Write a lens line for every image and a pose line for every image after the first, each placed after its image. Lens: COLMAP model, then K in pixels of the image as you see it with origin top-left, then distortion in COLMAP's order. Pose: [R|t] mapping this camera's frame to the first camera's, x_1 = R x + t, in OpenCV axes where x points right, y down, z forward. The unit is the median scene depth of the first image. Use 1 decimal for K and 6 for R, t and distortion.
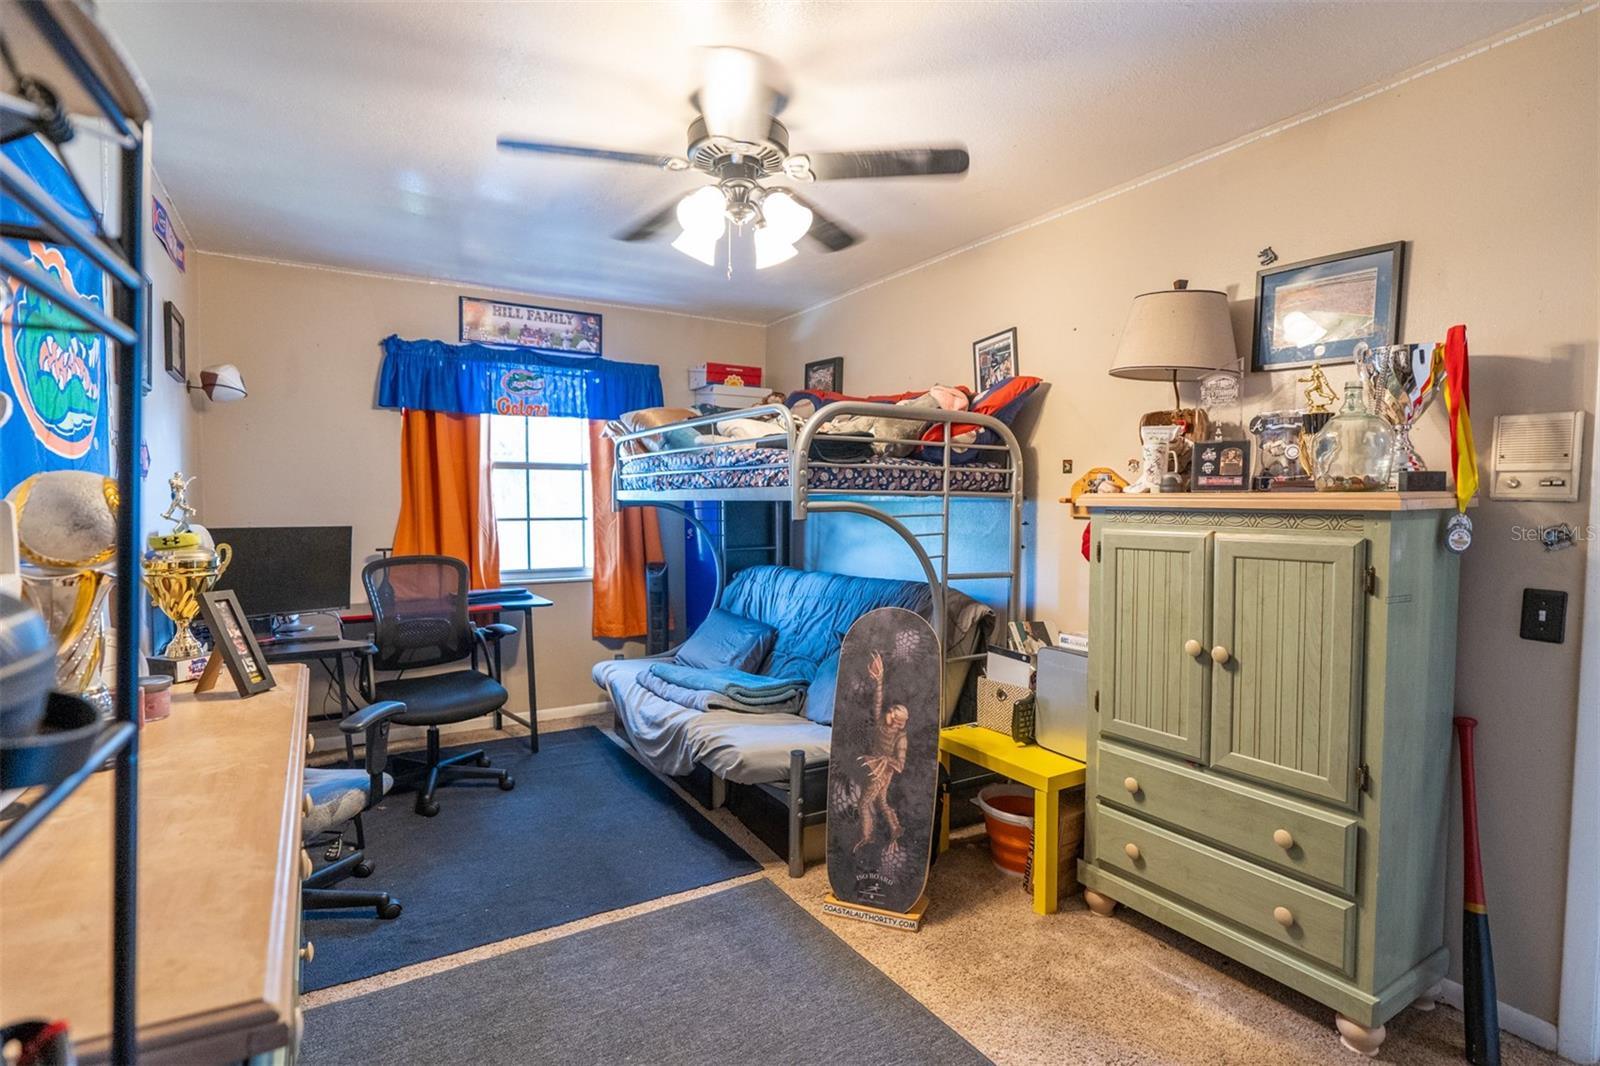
lens RADIAL K [[776.0, 0, 801.5], [0, 776.0, 537.2], [0, 0, 1]] dist [-0.003181, -0.000218]
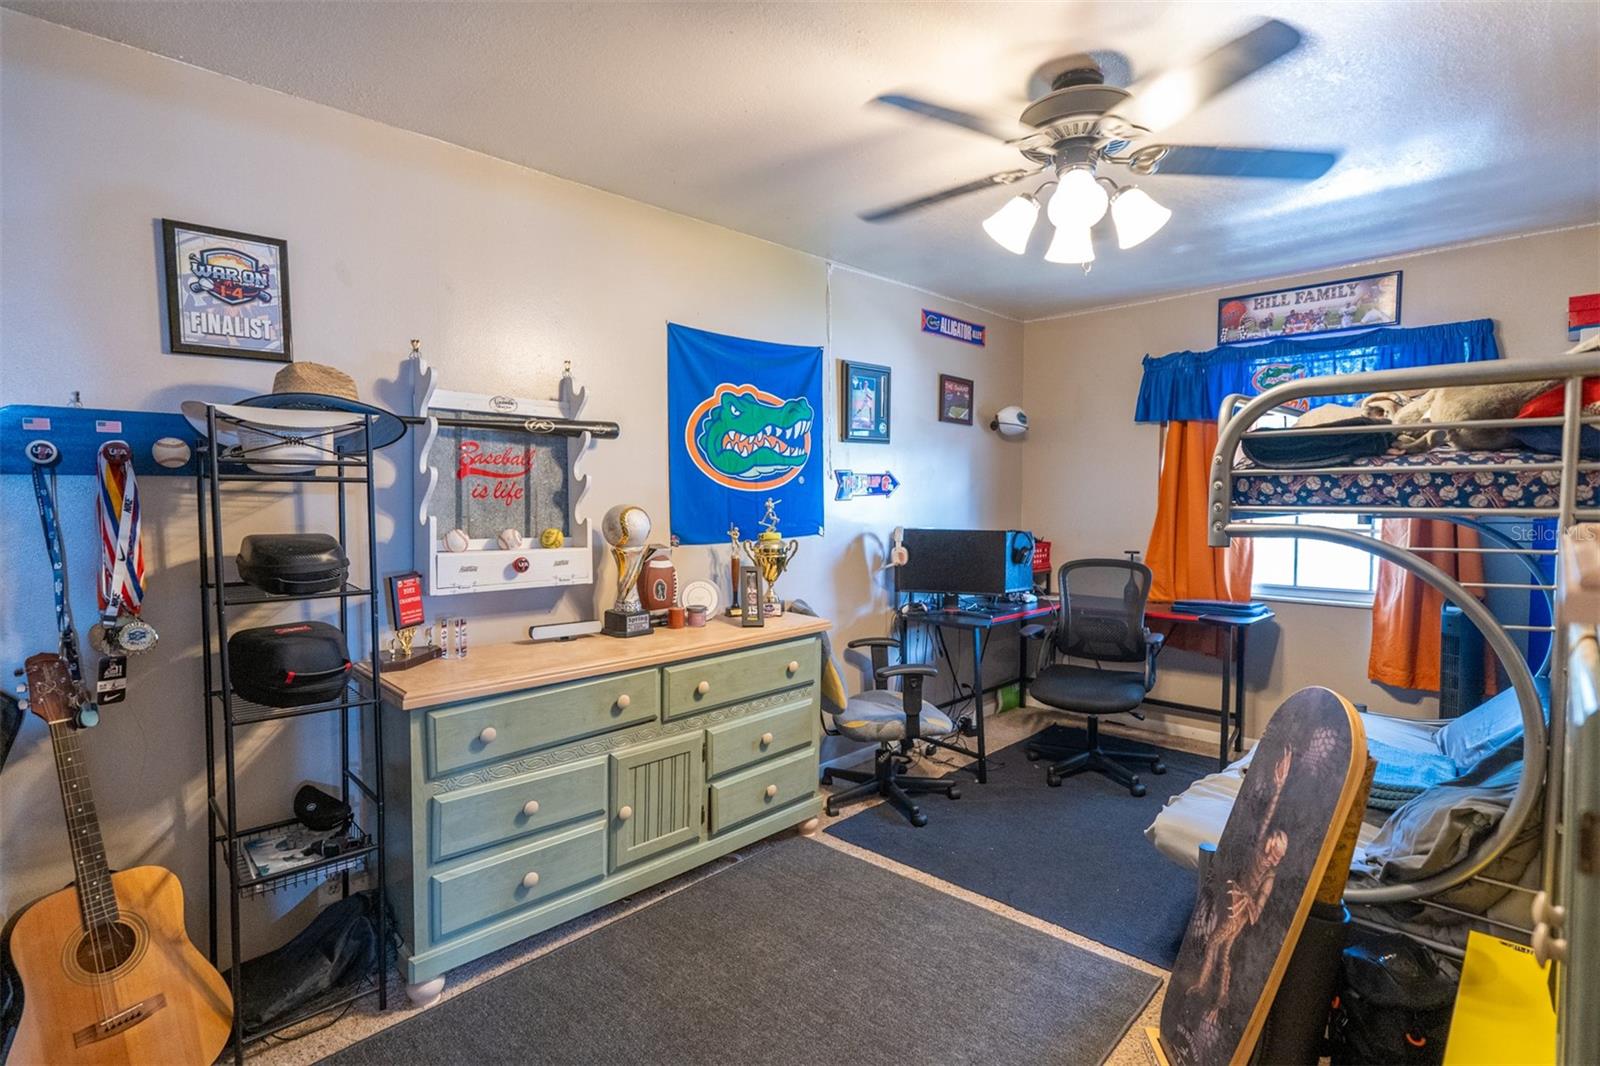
lens RADIAL K [[774.6, 0, 800.6], [0, 774.6, 529.3], [0, 0, 1]] dist [-0.001570, 0.000037]
pose [[0.265513, 0.037493, -0.963378, 0.487374], [-0.041184, 0.998773, 0.027520, -0.033685], [0.963227, 0.032369, 0.266731, 0.311998]]
